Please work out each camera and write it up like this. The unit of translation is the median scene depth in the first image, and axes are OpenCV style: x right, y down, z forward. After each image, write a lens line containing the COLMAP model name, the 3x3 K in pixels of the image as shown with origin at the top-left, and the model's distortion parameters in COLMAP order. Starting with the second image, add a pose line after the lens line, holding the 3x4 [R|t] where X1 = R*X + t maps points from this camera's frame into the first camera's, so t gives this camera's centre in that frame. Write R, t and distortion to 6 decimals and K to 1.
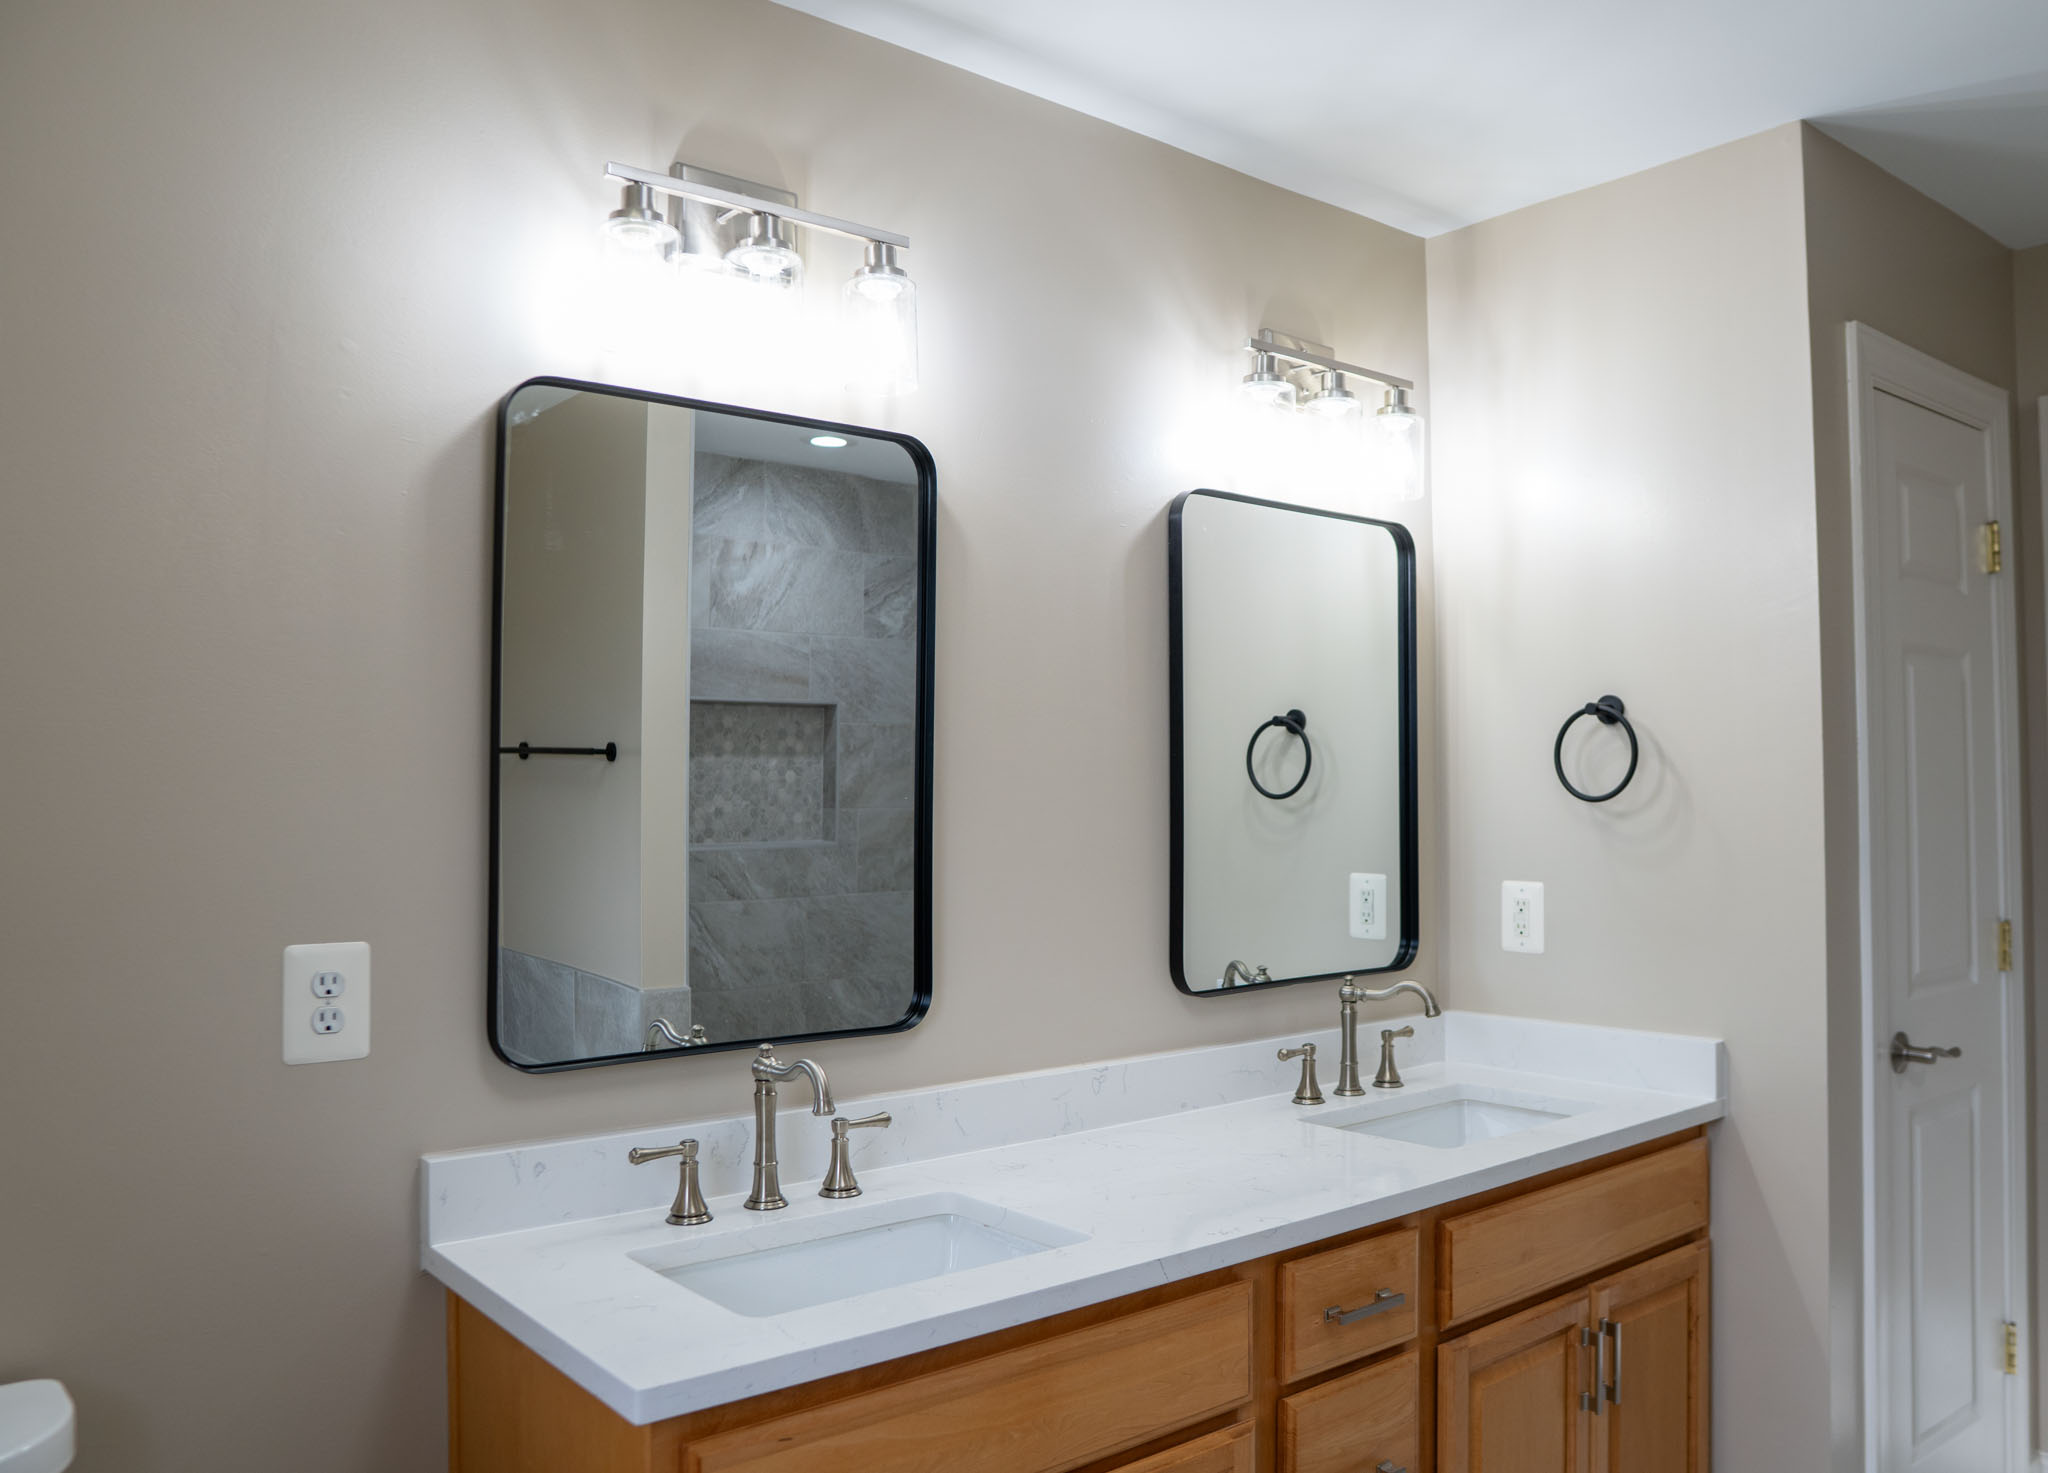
lens RADIAL K [[1612.8, 0, 1032.4], [0, 1612.8, 724.5], [0, 0, 1]] dist [-0.095809, 0.030325]
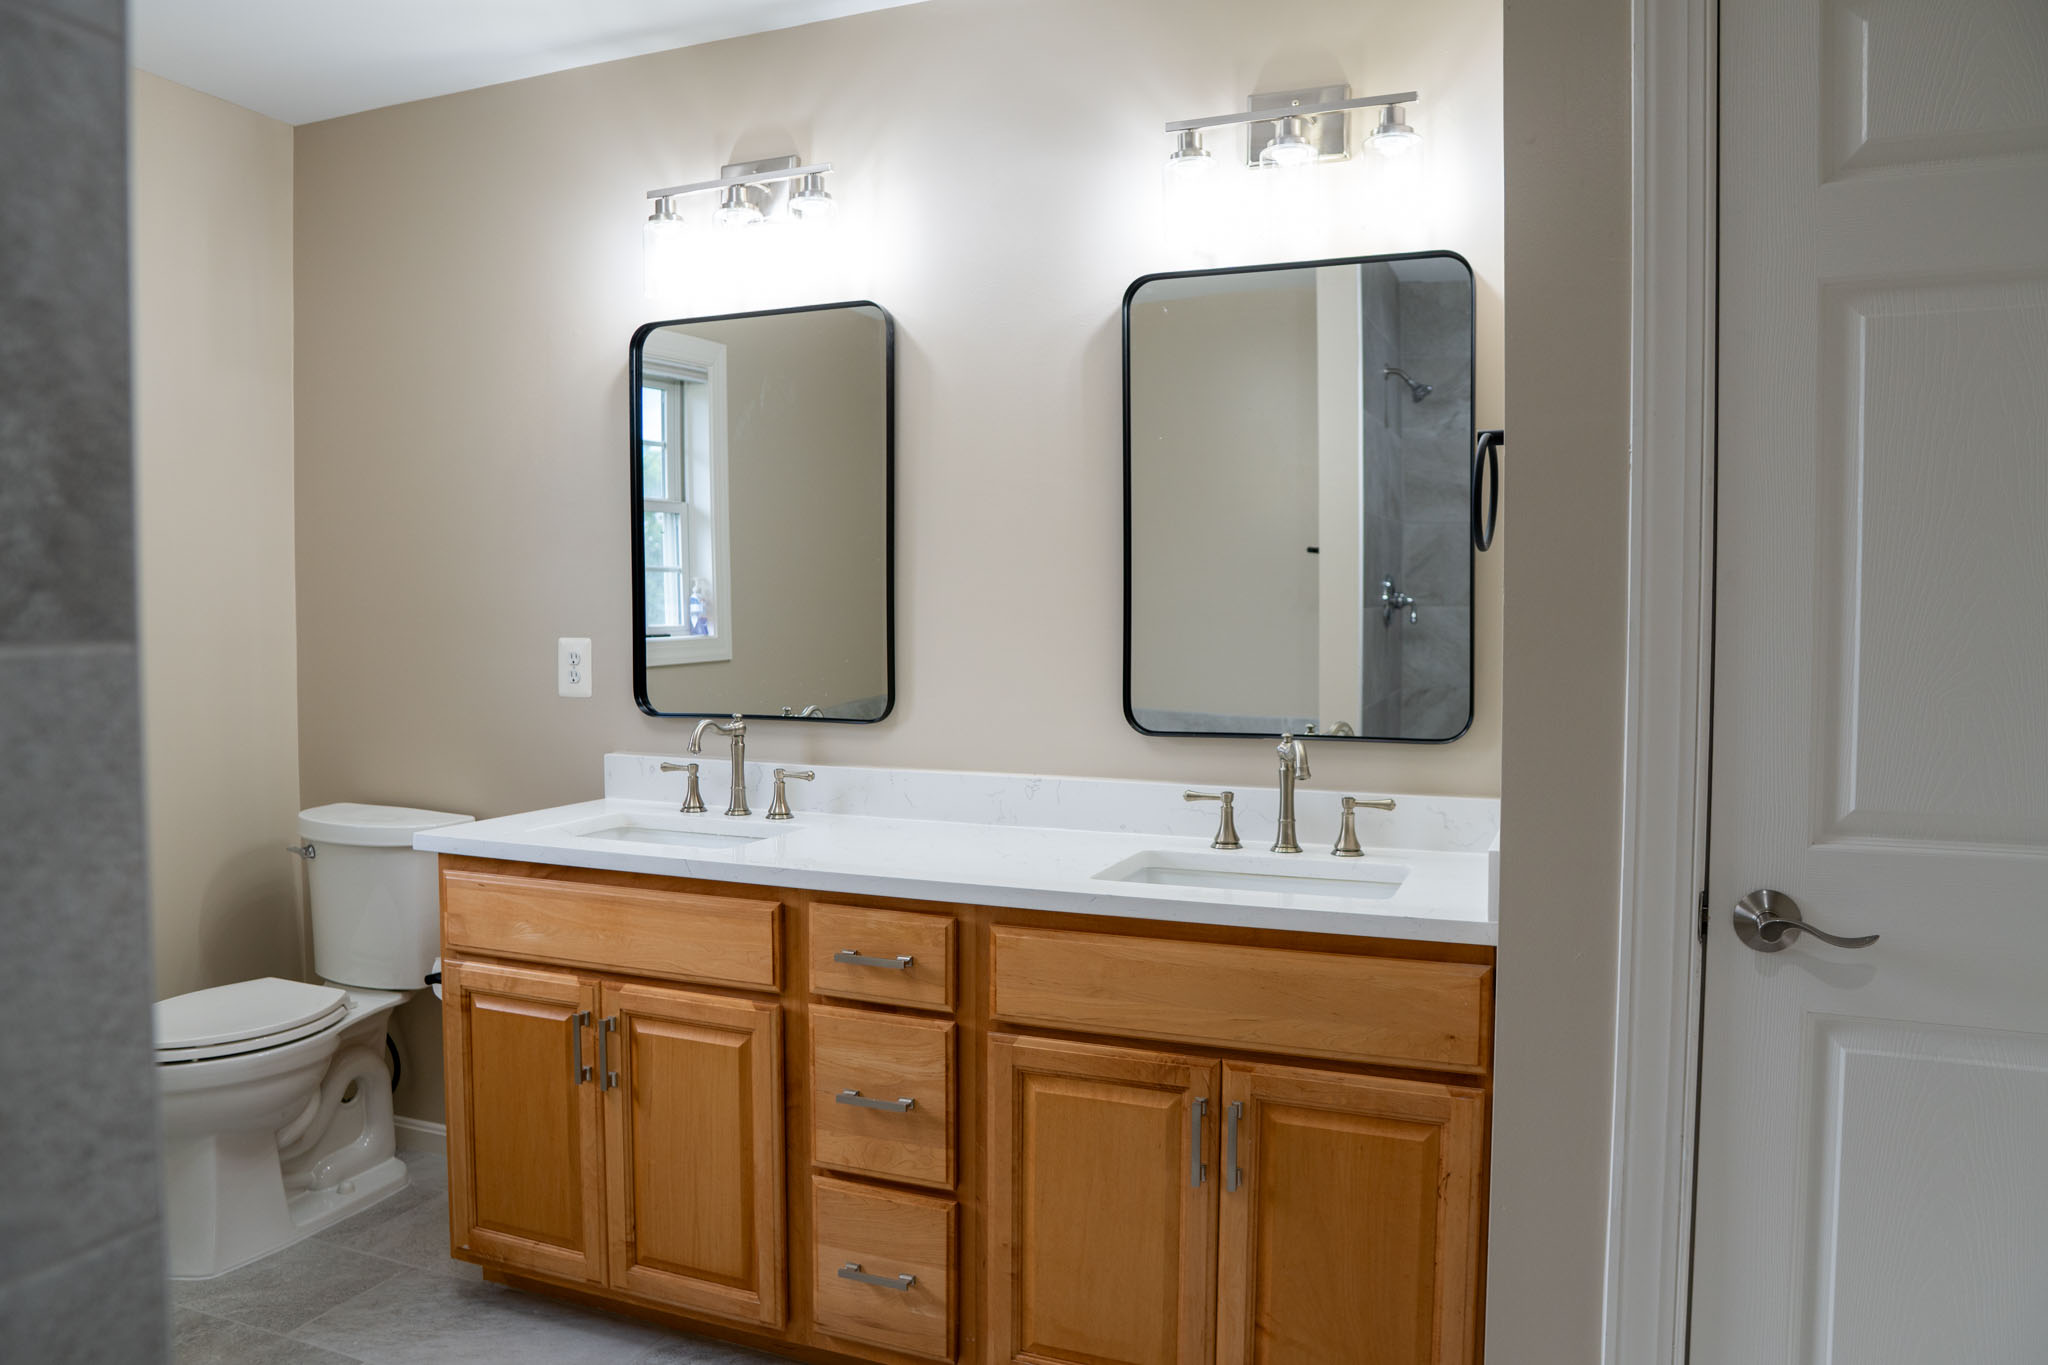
lens RADIAL K [[1462.2, 0, 1033.2], [0, 1462.2, 692.0], [0, 0, 1]] dist [-0.093006, 0.035521]
pose [[0.438074, 0.049917, -0.897552, 1.357025], [0.032595, 0.996918, 0.071352, 0.088783], [0.898348, -0.060513, 0.435097, 0.674872]]
